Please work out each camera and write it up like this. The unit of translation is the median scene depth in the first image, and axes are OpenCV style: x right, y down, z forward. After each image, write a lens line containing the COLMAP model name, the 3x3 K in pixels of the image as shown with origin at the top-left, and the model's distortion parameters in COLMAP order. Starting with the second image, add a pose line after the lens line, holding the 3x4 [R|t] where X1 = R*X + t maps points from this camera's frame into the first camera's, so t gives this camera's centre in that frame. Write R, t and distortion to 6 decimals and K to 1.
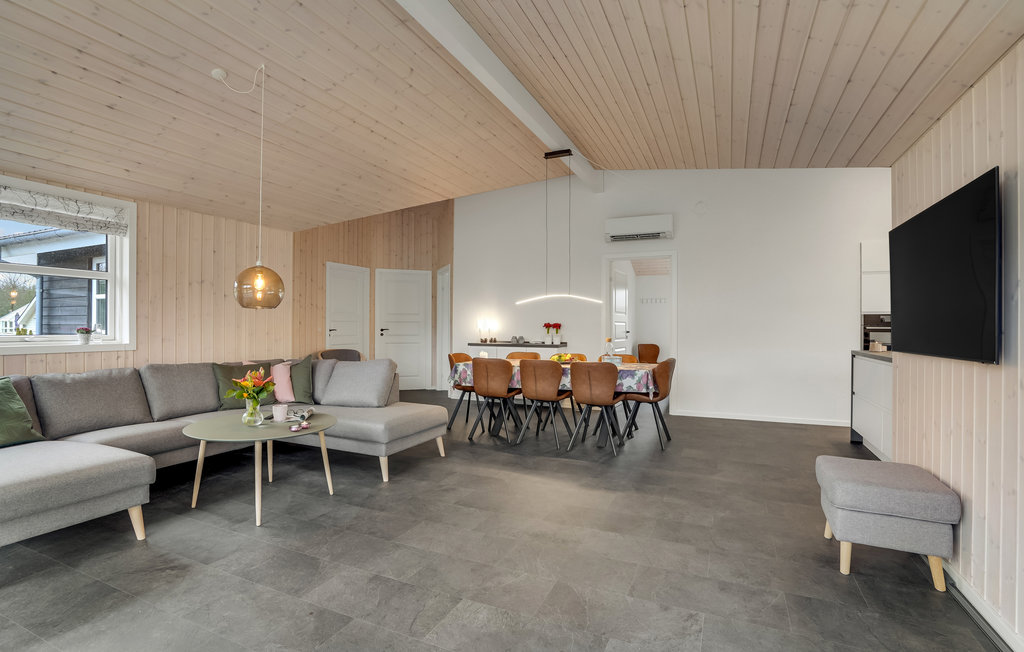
lens RADIAL K [[488.4, 0, 504.3], [0, 488.4, 323.1], [0, 0, 1]] dist [-0.031240, 0.008861]
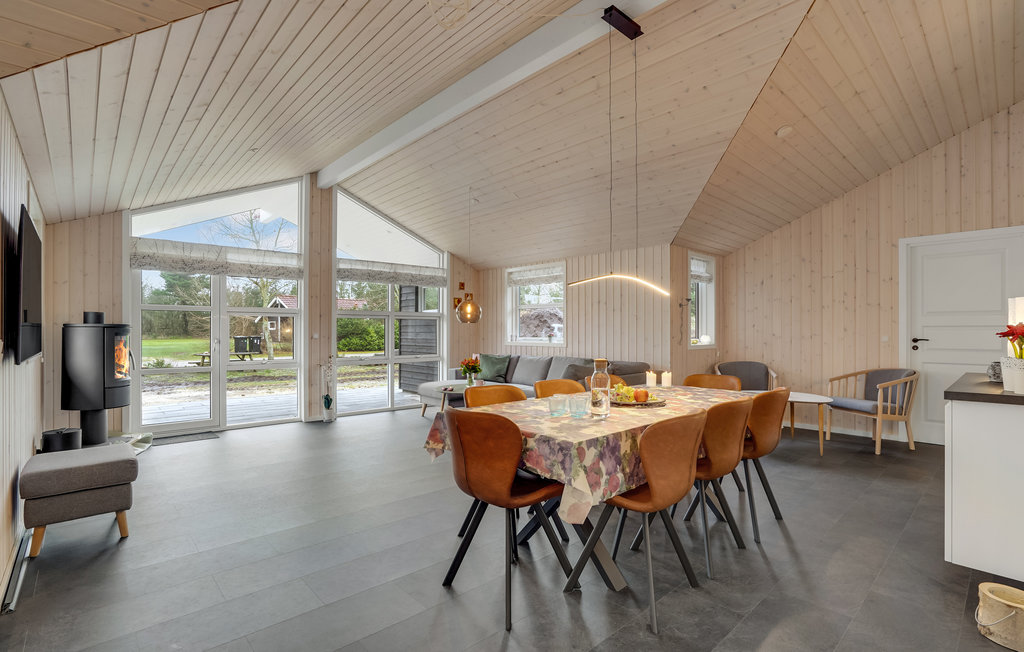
lens RADIAL K [[488.4, 0, 507.2], [0, 488.4, 328.0], [0, 0, 1]] dist [-0.031240, 0.008861]
pose [[-0.385442, -0.011256, -0.922663, 1.018681], [0.003432, 0.999901, -0.013633, 0.011895], [0.922726, -0.008421, -0.385365, 1.664719]]
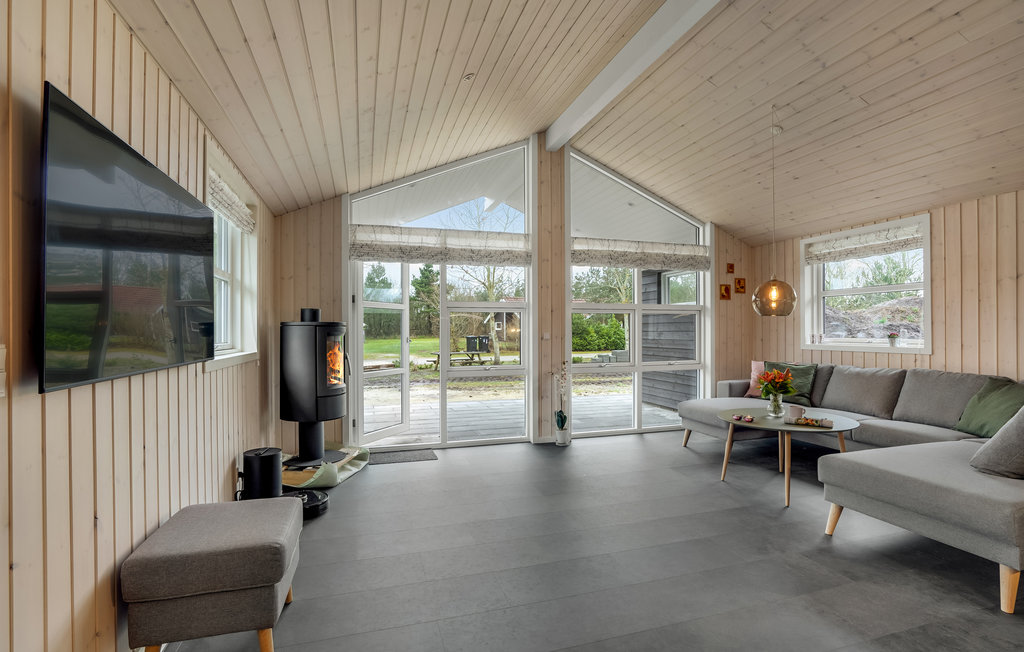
lens RADIAL K [[488.4, 0, 517.5], [0, 488.4, 325.8], [0, 0, 1]] dist [-0.031240, 0.008861]
pose [[-0.723632, -0.010497, -0.690106, 0.671629], [0.003656, 0.999812, -0.019042, 0.011400], [0.690177, -0.016302, -0.723457, 1.283710]]
